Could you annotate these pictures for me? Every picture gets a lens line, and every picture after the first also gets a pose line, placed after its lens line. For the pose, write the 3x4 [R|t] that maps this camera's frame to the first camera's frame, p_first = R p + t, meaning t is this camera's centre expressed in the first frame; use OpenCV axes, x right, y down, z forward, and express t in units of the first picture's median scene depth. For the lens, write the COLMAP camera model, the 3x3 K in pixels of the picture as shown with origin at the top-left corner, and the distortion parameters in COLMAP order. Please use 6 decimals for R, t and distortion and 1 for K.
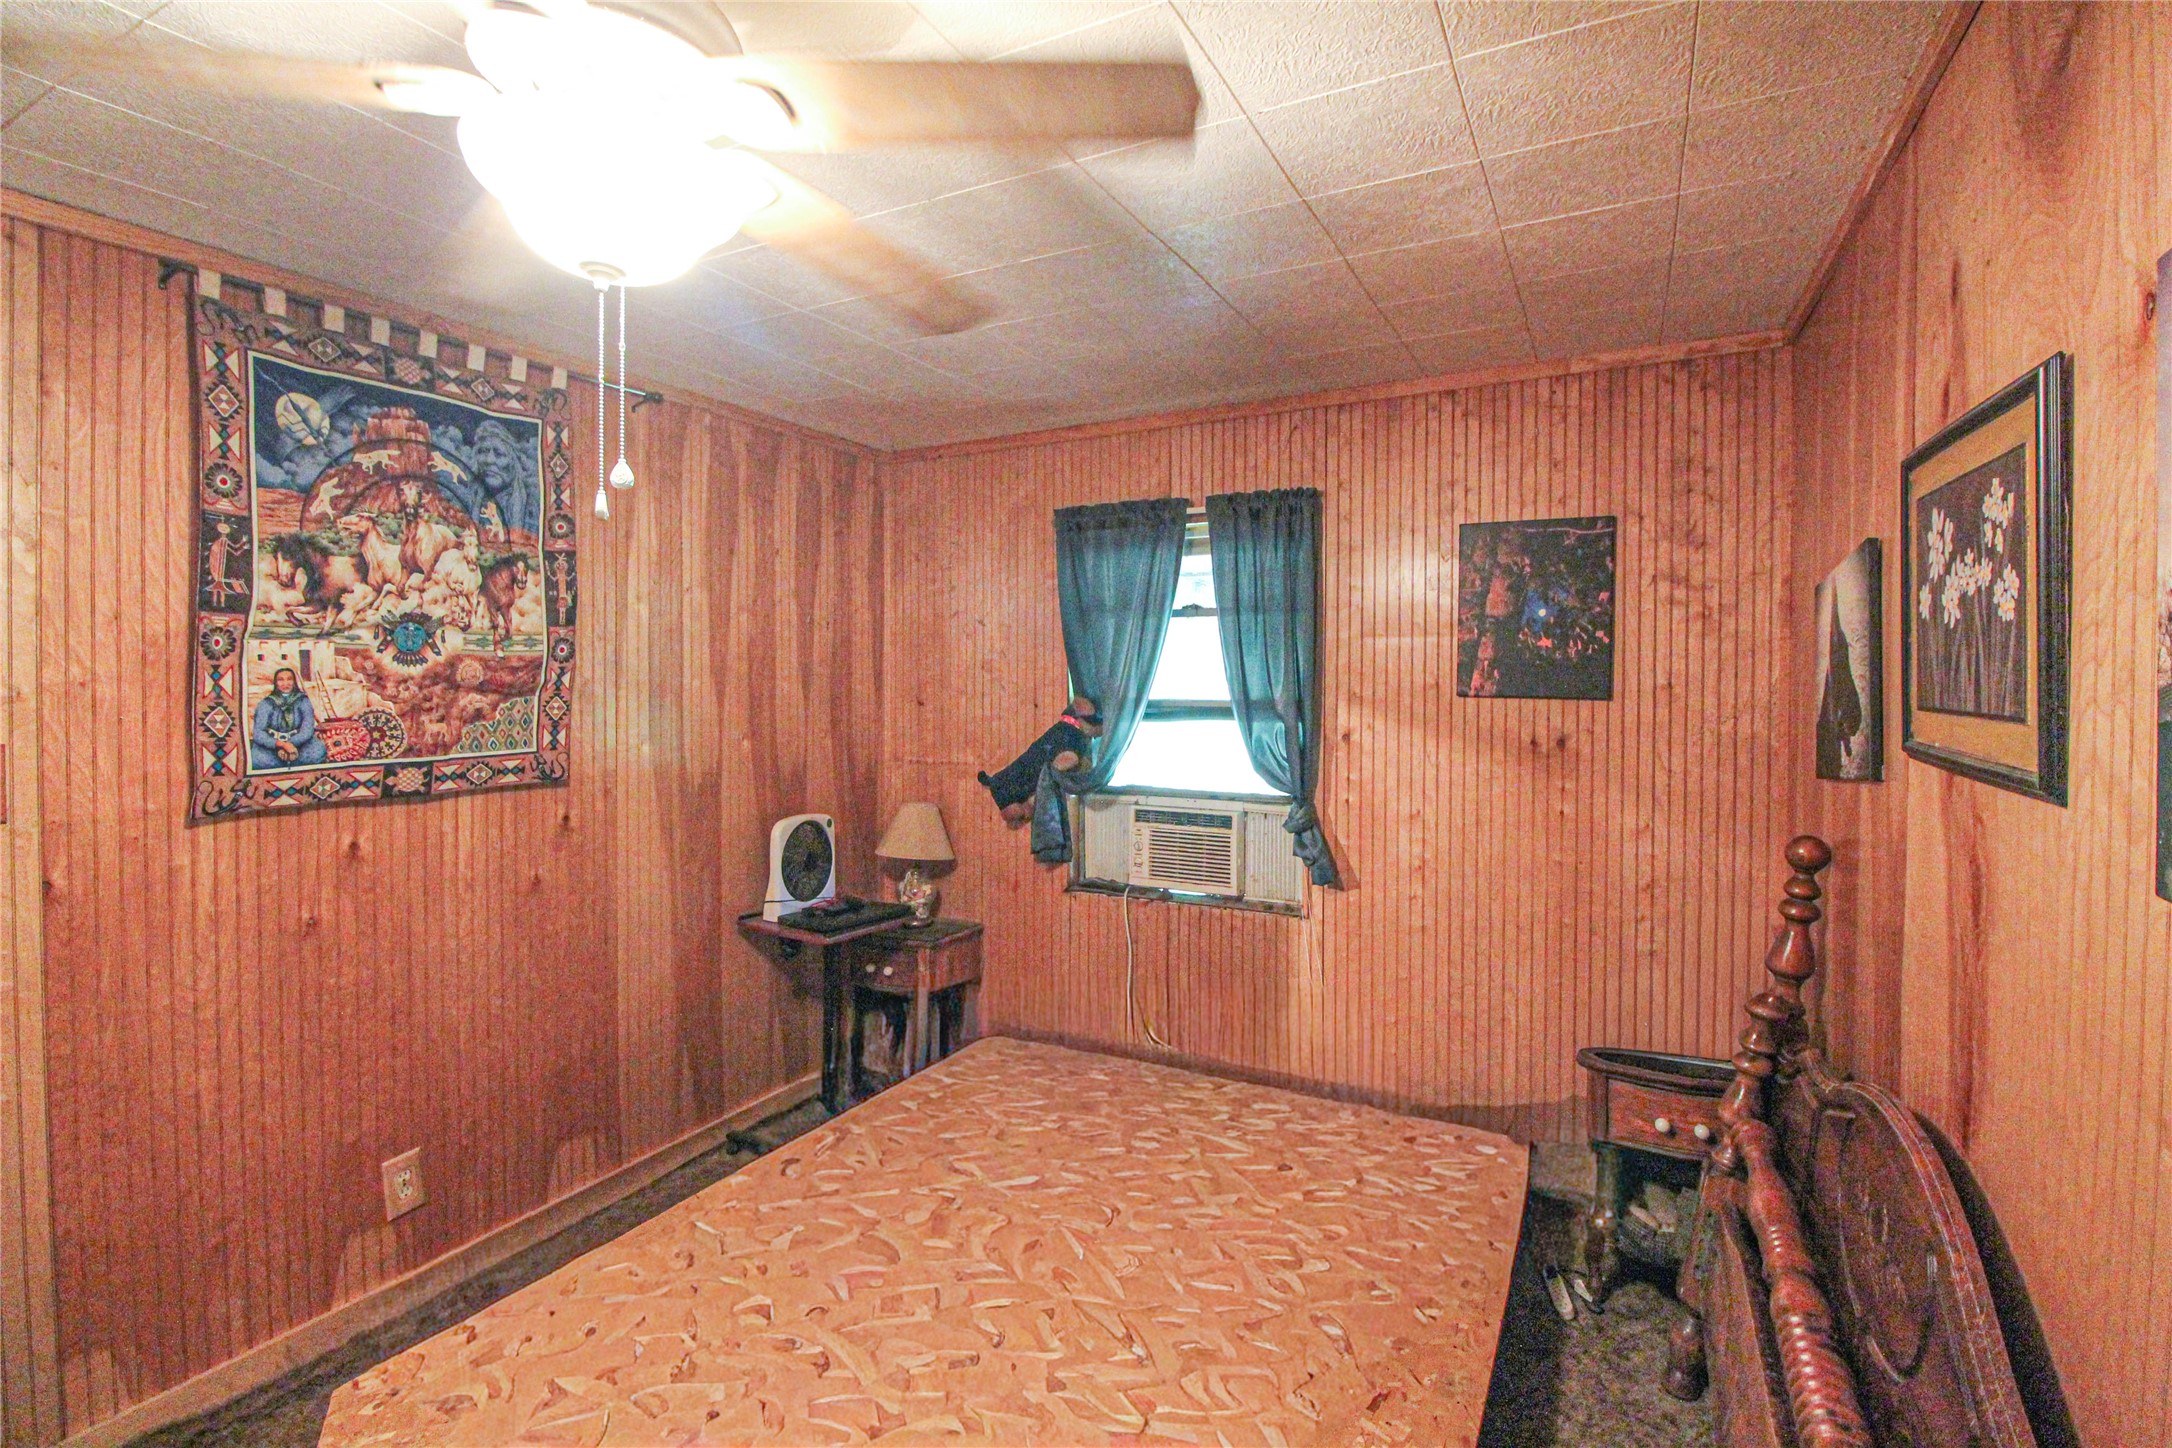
lens RADIAL K [[989.4, 0, 1090.8], [0, 989.4, 679.9], [0, 0, 1]] dist [-0.002256, -0.000168]
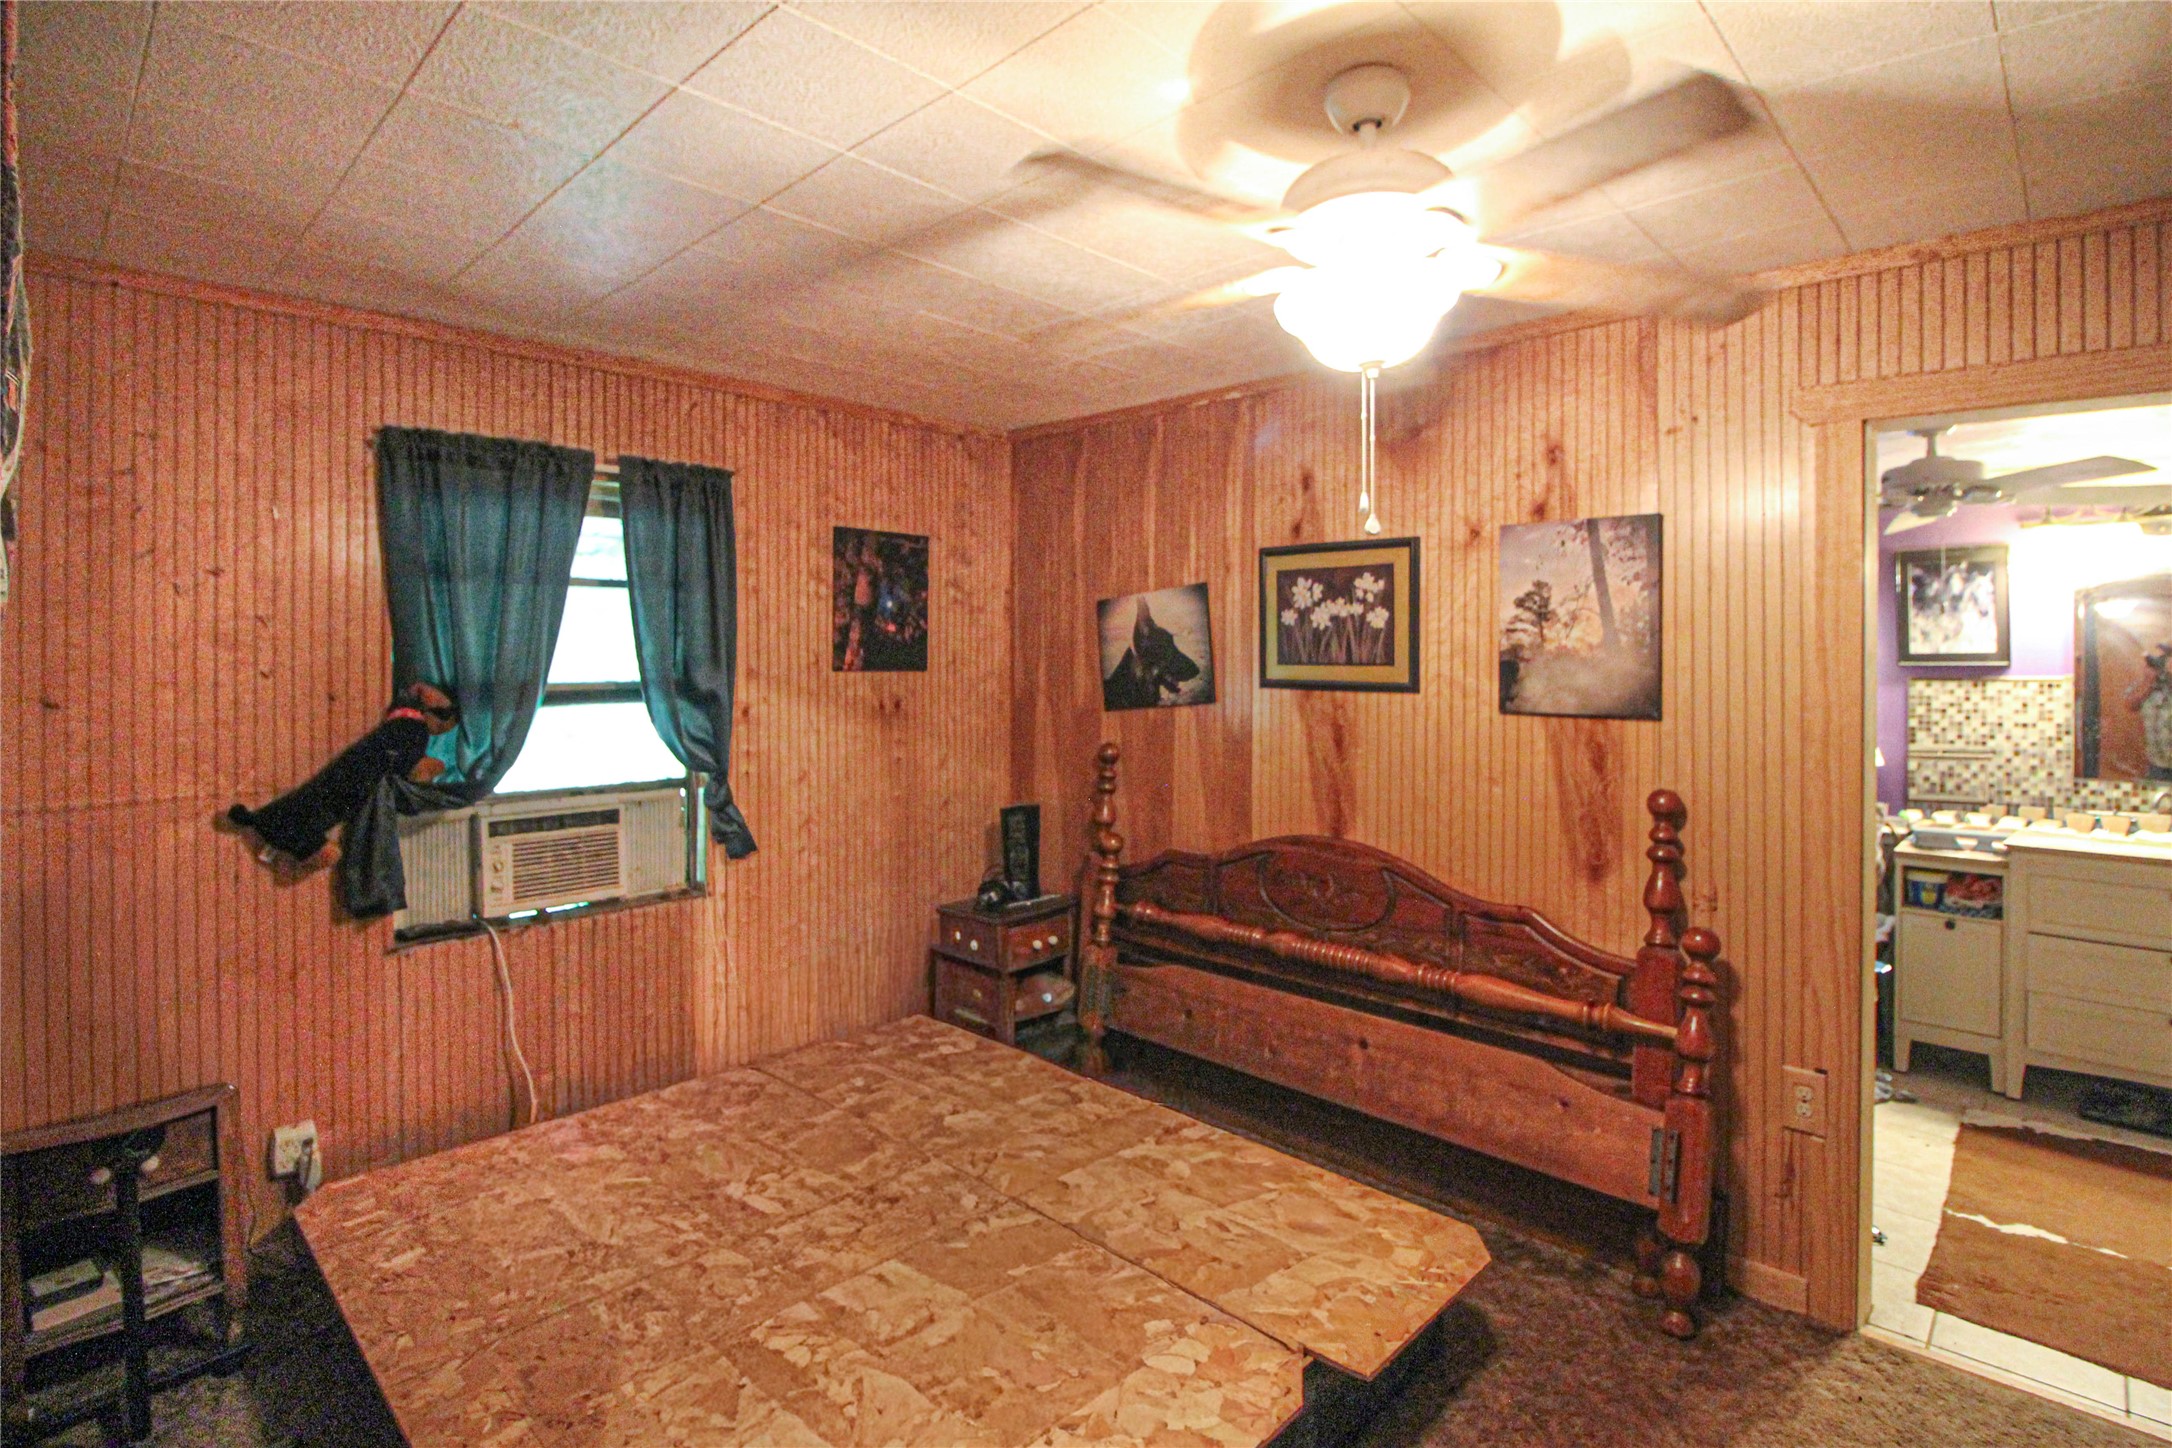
lens RADIAL K [[1063.1, 0, 1090.4], [0, 1063.1, 659.3], [0, 0, 1]] dist [0.000850, 0.000087]
pose [[0.284665, -0.004786, 0.958615, -0.719090], [0.012131, 0.999925, 0.001390, 0.004368], [-0.958550, 0.011233, 0.284702, 0.324050]]
